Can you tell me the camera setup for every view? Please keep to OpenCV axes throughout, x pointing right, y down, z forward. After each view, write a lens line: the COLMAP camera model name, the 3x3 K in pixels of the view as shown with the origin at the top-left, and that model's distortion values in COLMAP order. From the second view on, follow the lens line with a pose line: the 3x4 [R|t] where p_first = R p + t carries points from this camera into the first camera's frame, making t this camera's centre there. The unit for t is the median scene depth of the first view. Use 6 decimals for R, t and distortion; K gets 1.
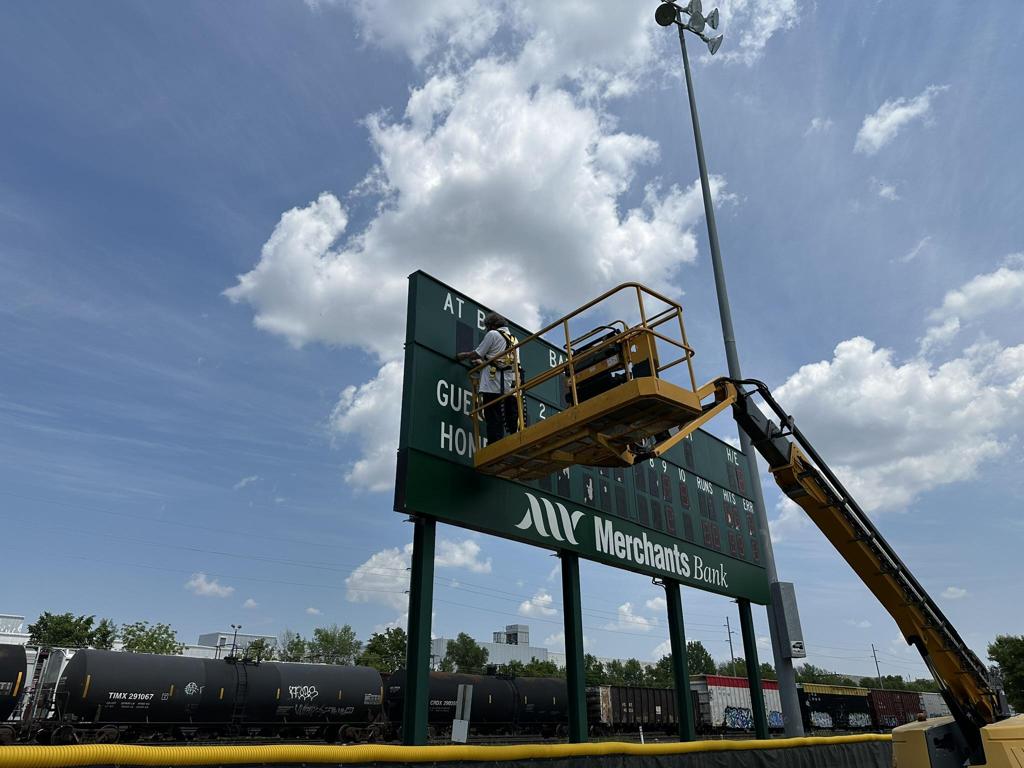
lens RADIAL K [[712.7, 0, 487.5], [0, 712.7, 368.1], [0, 0, 1]] dist [0.029840, -0.004267]
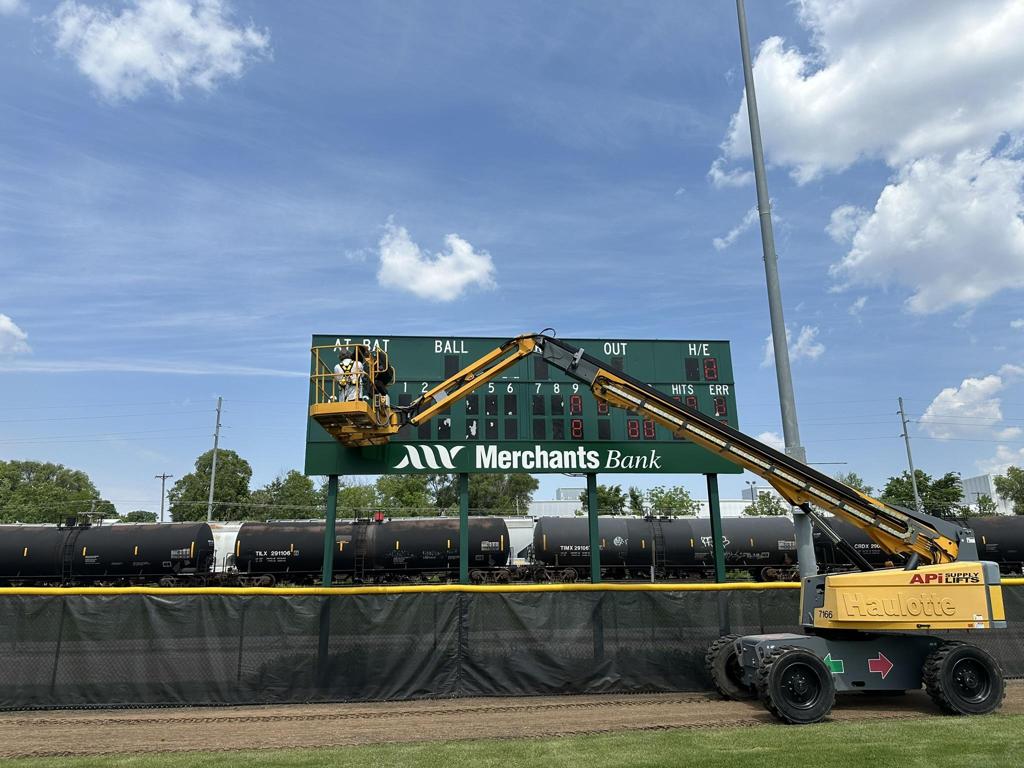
lens RADIAL K [[713.1, 0, 512.0], [0, 713.1, 384.0], [0, 0, 1]] dist [0.093659, -0.082843]
pose [[0.751684, -0.178315, -0.634961, 1.068447], [0.309985, 0.945308, 0.101499, -0.040288], [0.582135, -0.273123, 0.765848, -0.065221]]
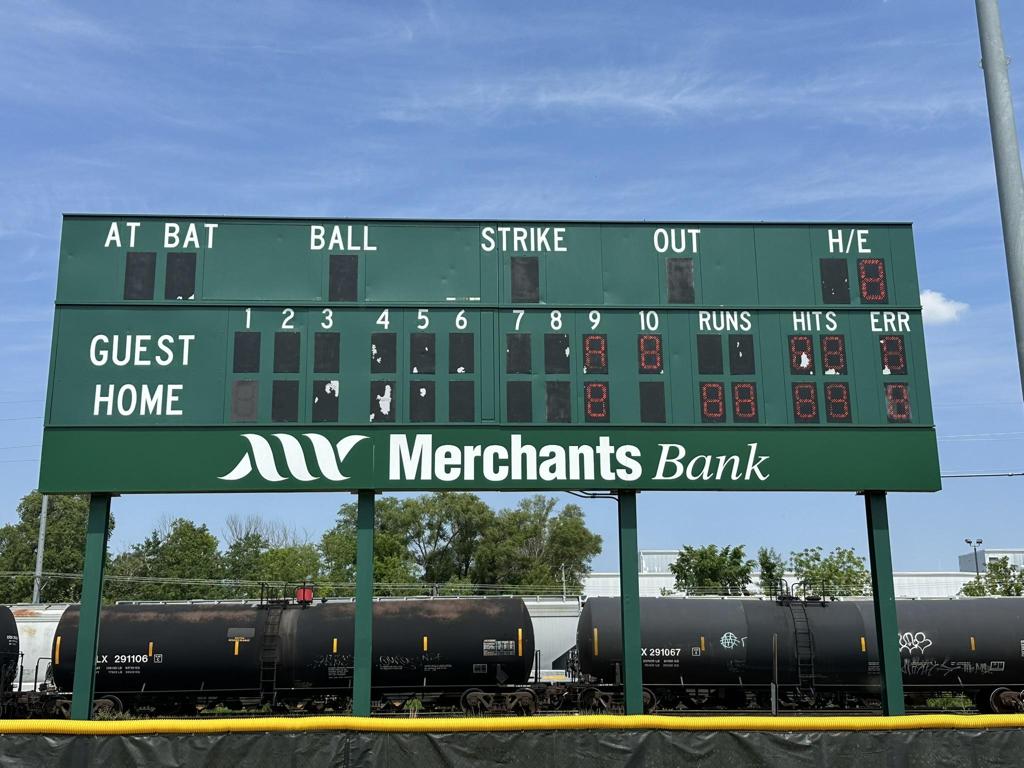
lens RADIAL K [[1197.2, 0, 512.0], [0, 1197.2, 384.0], [0, 0, 1]] dist [0.099903, -0.071126]
pose [[0.721929, -0.180411, -0.668035, 0.977418], [0.319875, 0.943081, 0.090990, 0.076348], [0.613595, -0.279376, 0.738546, 0.154970]]
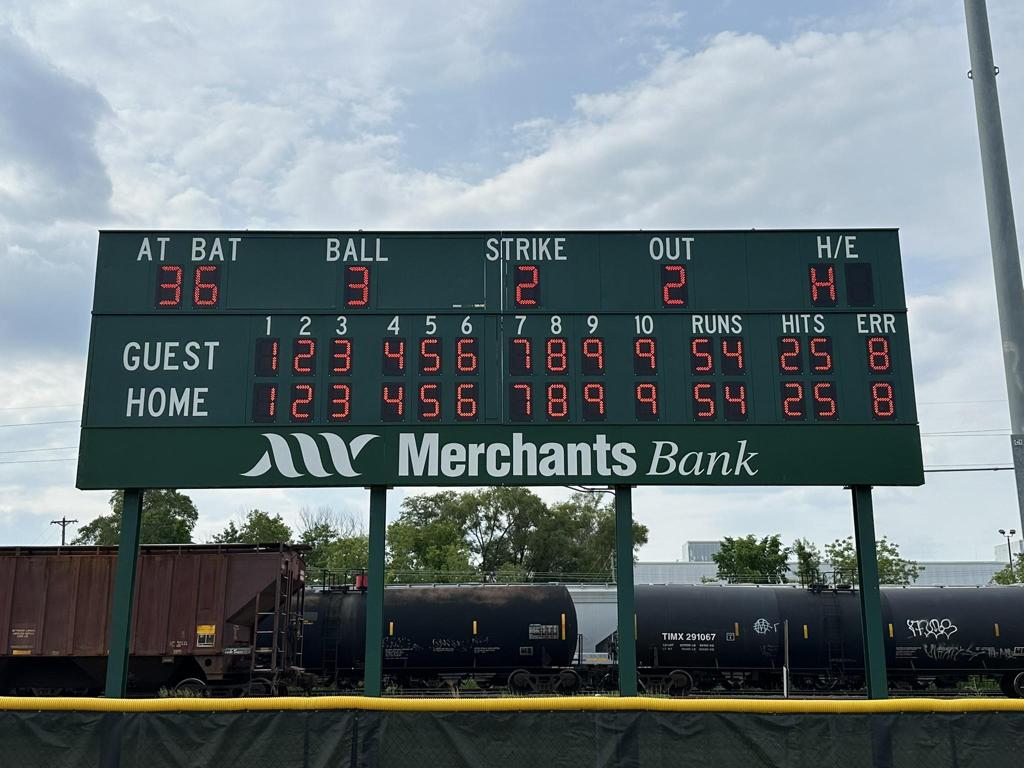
lens RADIAL K [[1124.4, 0, 515.1], [0, 1124.4, 389.6], [0, 0, 1]] dist [0.107721, -0.141291]
pose [[0.687879, -0.181036, -0.702886, 1.016347], [0.329610, 0.940697, 0.080286, 0.093058], [0.646668, -0.286905, 0.706757, 0.191667]]
